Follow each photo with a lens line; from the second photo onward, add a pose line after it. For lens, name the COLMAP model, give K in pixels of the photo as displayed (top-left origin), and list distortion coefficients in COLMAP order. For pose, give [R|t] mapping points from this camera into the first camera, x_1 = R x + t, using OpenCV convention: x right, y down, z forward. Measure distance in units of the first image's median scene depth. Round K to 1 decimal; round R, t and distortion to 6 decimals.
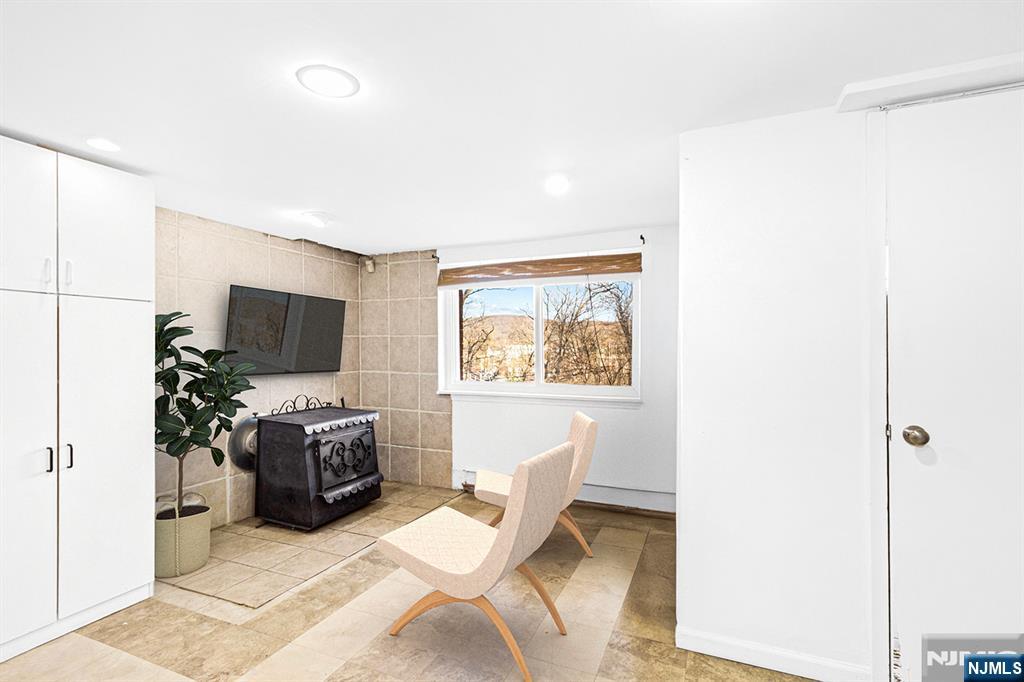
lens RADIAL K [[473.2, 0, 514.0], [0, 473.2, 342.6], [0, 0, 1]] dist [0.002559, 0.000938]
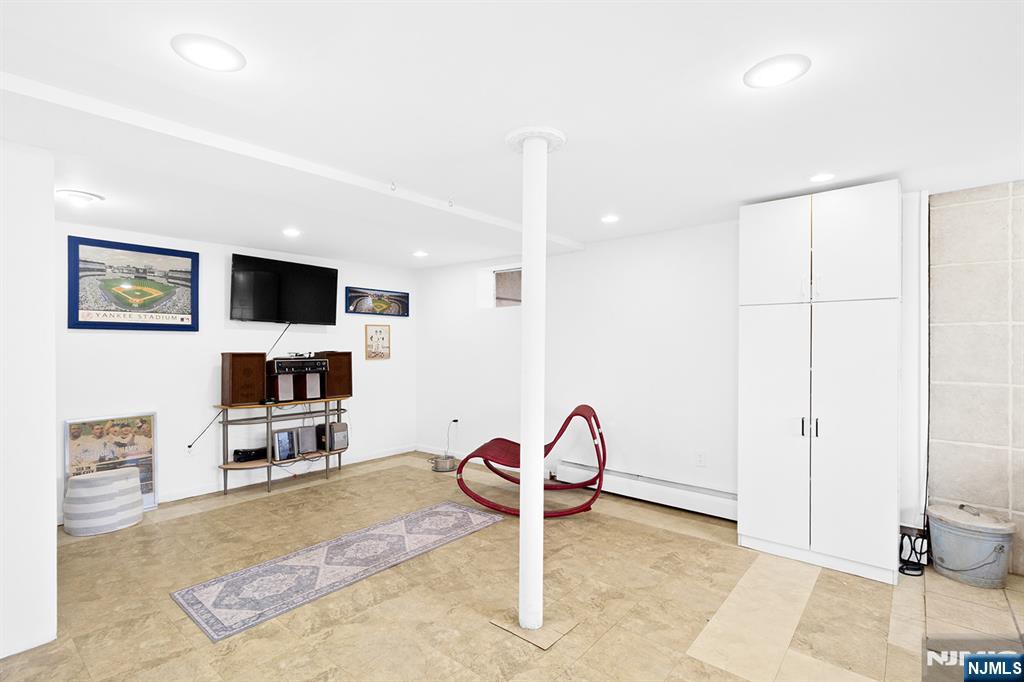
lens RADIAL K [[473.2, 0, 513.0], [0, 473.2, 347.4], [0, 0, 1]] dist [0.002559, 0.000938]
pose [[-0.289758, 0.002153, -0.957098, 0.525361], [0.011146, 0.999937, -0.001125, 0.013635], [0.957035, -0.010994, -0.289764, 0.584471]]
